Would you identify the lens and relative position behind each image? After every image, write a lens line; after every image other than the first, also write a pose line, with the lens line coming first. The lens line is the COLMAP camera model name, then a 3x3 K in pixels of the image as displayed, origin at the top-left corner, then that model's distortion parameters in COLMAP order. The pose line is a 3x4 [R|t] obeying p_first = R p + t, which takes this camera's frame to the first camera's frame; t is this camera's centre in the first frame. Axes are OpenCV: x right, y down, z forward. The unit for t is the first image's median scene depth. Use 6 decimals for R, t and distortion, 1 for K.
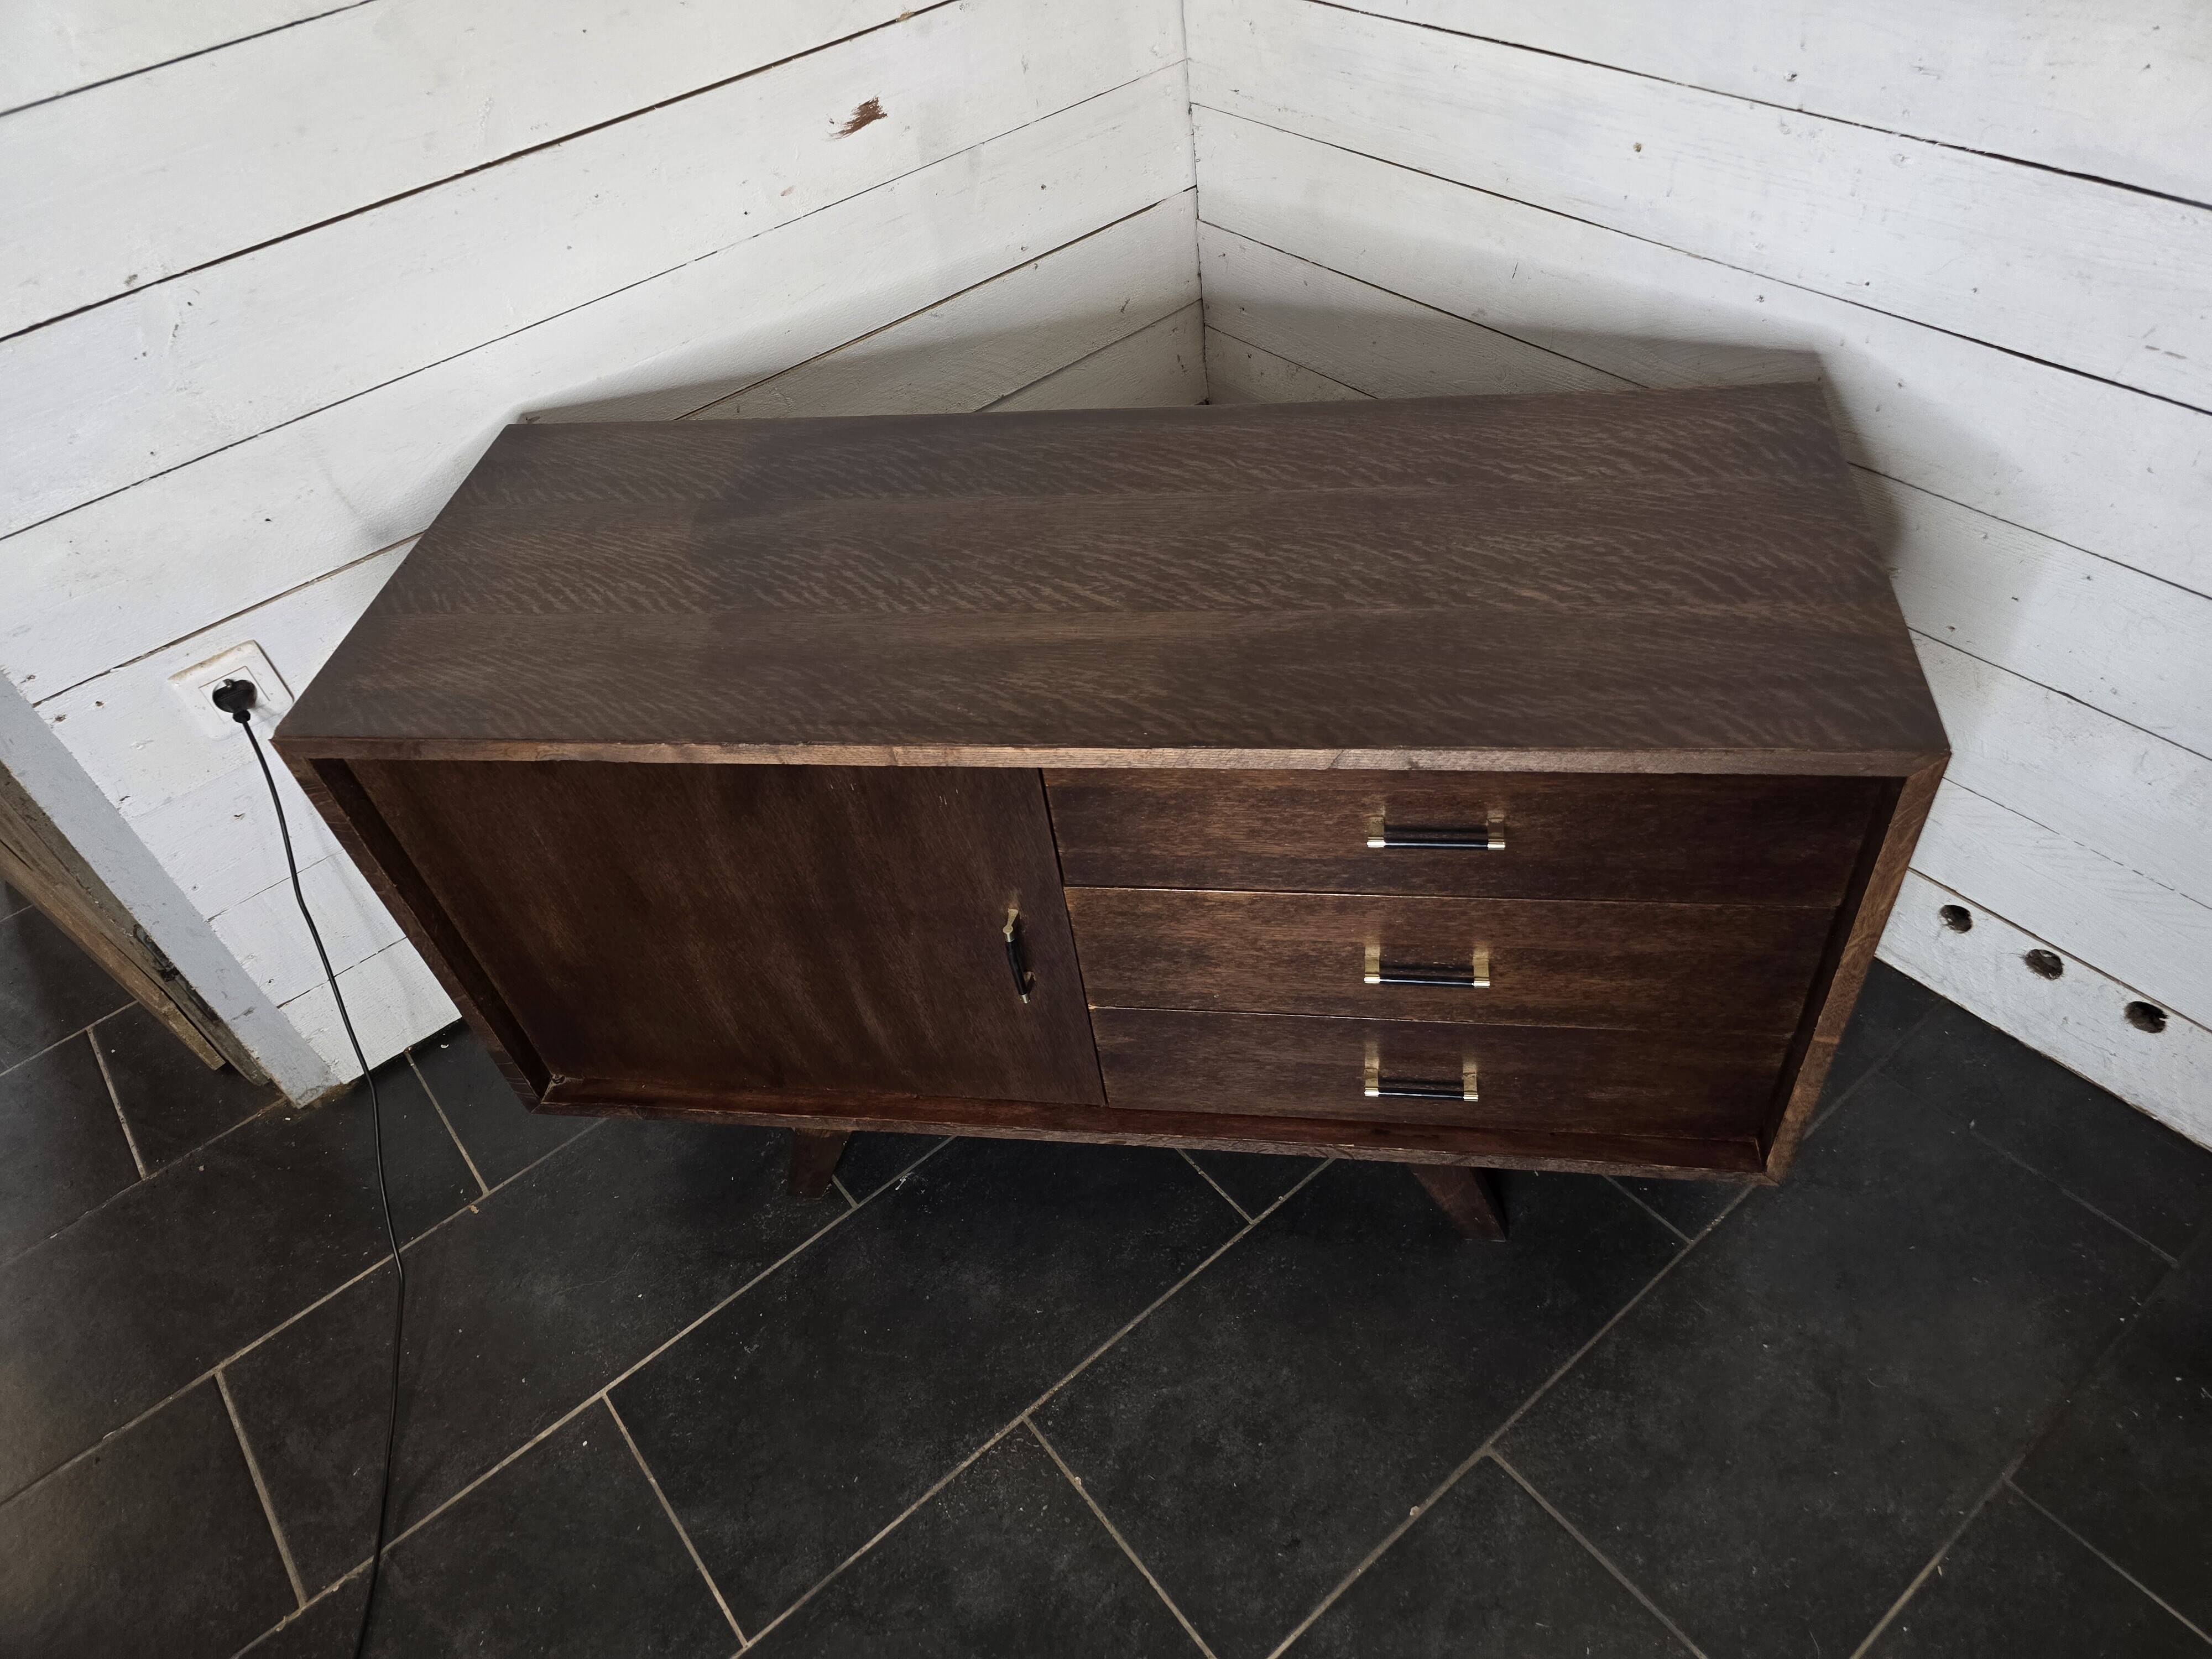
lens RADIAL K [[1491.6, 0, 1096.2], [0, 1491.6, 818.9], [0, 0, 1]] dist [0.063728, -0.068111]
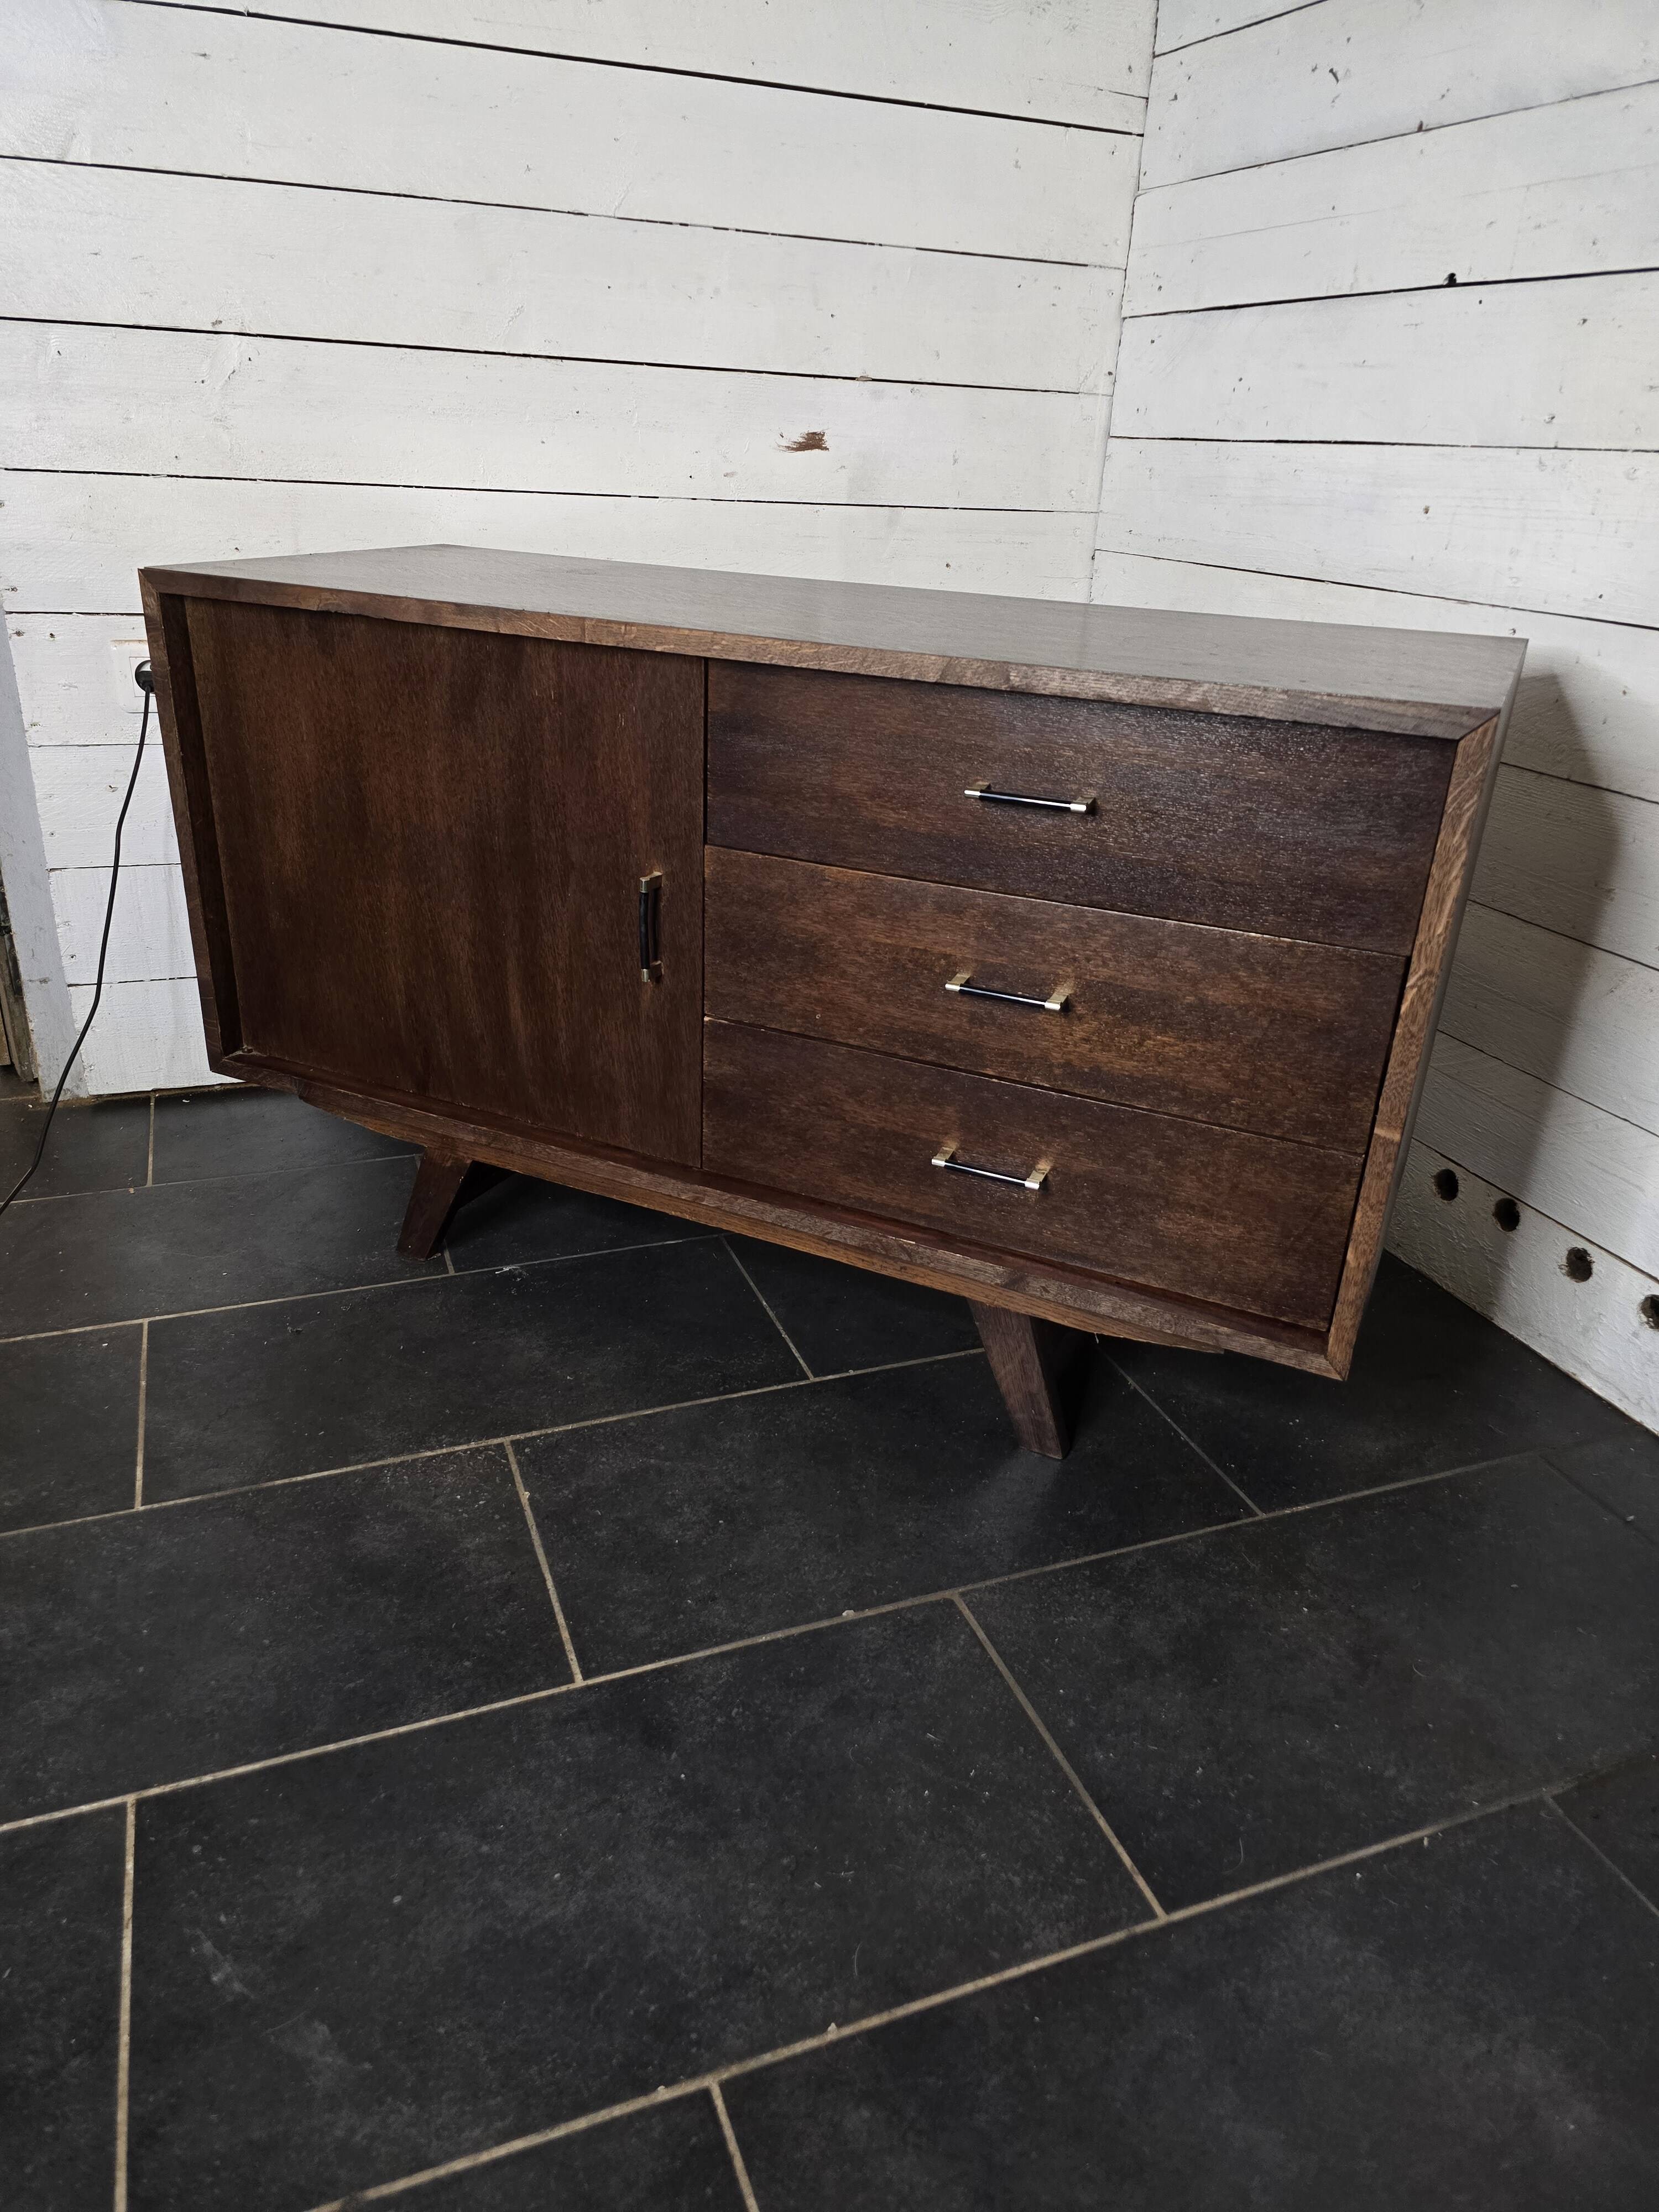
lens RADIAL K [[1490.5, 0, 804.9], [0, 1490.5, 1094.7], [0, 0, 1]] dist [0.061744, -0.060494]
pose [[0.939989, 0.266054, -0.213627, 0.281295], [-0.323863, 0.892768, -0.313175, 0.450422], [0.107398, 0.363567, 0.925356, 0.067395]]
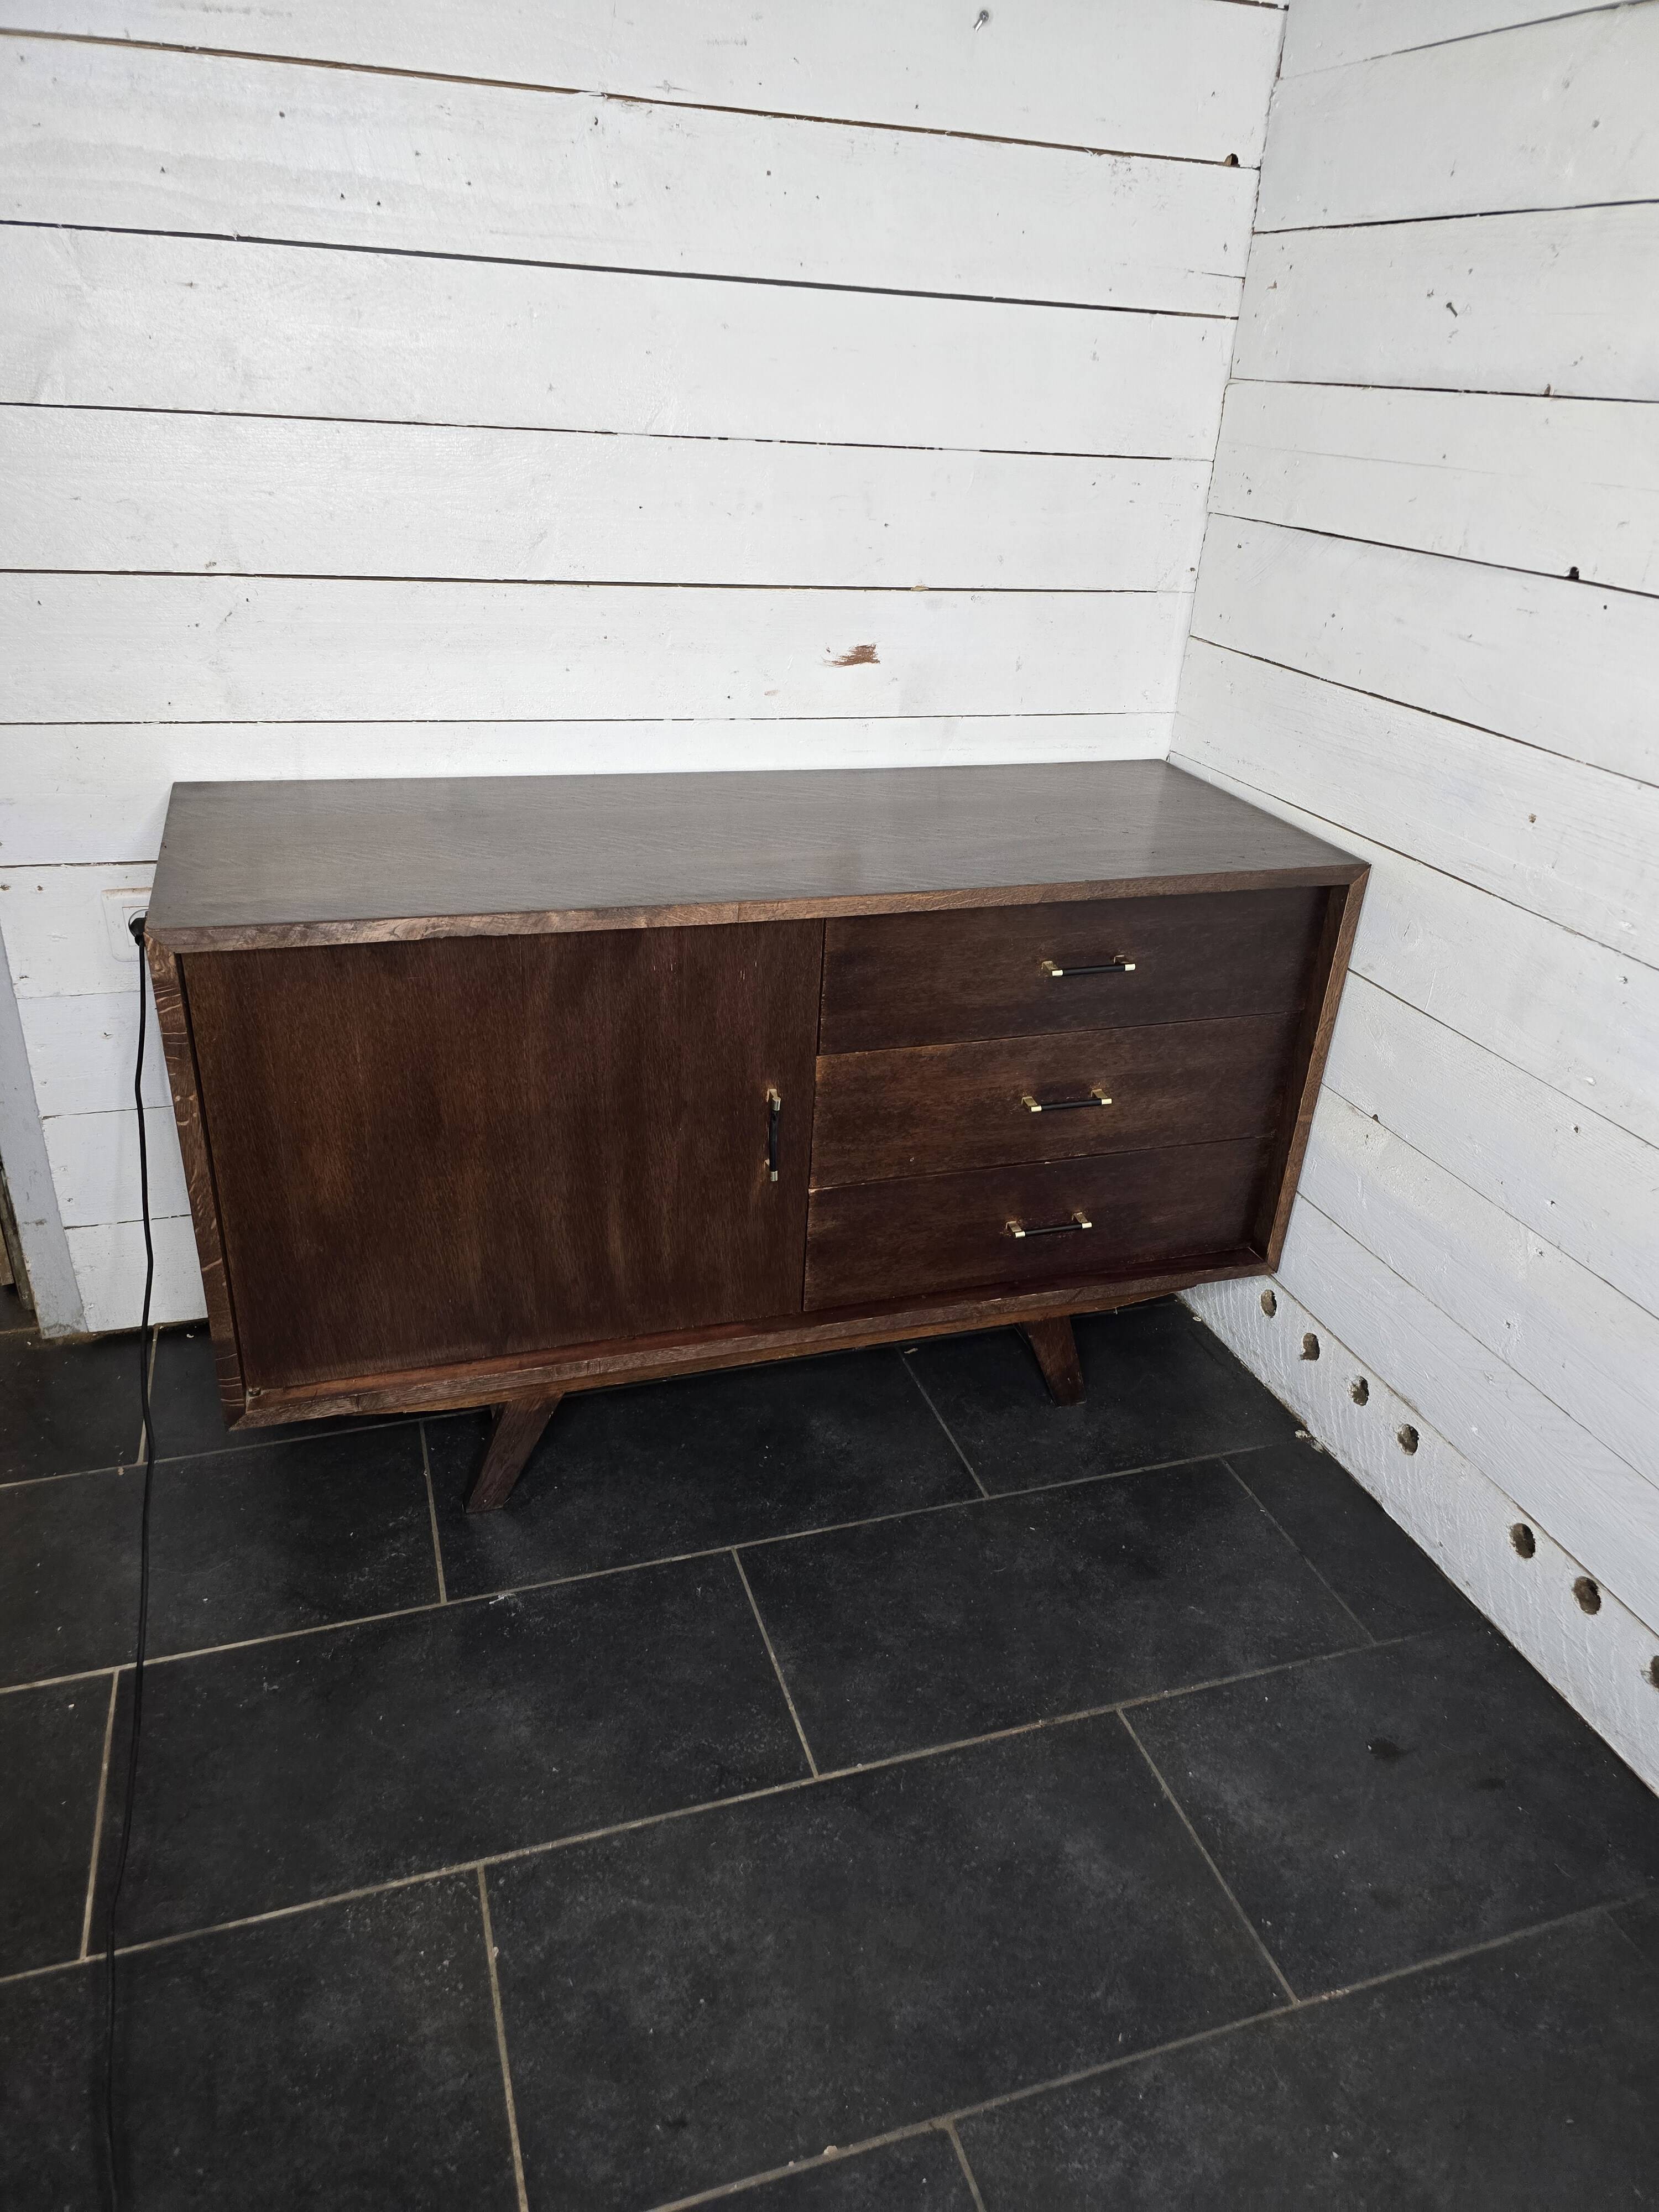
lens RADIAL K [[1501.5, 0, 836.3], [0, 1501.5, 1115.5], [0, 0, 1]] dist [0.088393, -0.111223]
pose [[0.881795, -0.053025, 0.468643, -0.526292], [0.201369, 0.940866, -0.272438, 0.383904], [-0.426484, 0.334604, 0.840328, -0.052543]]
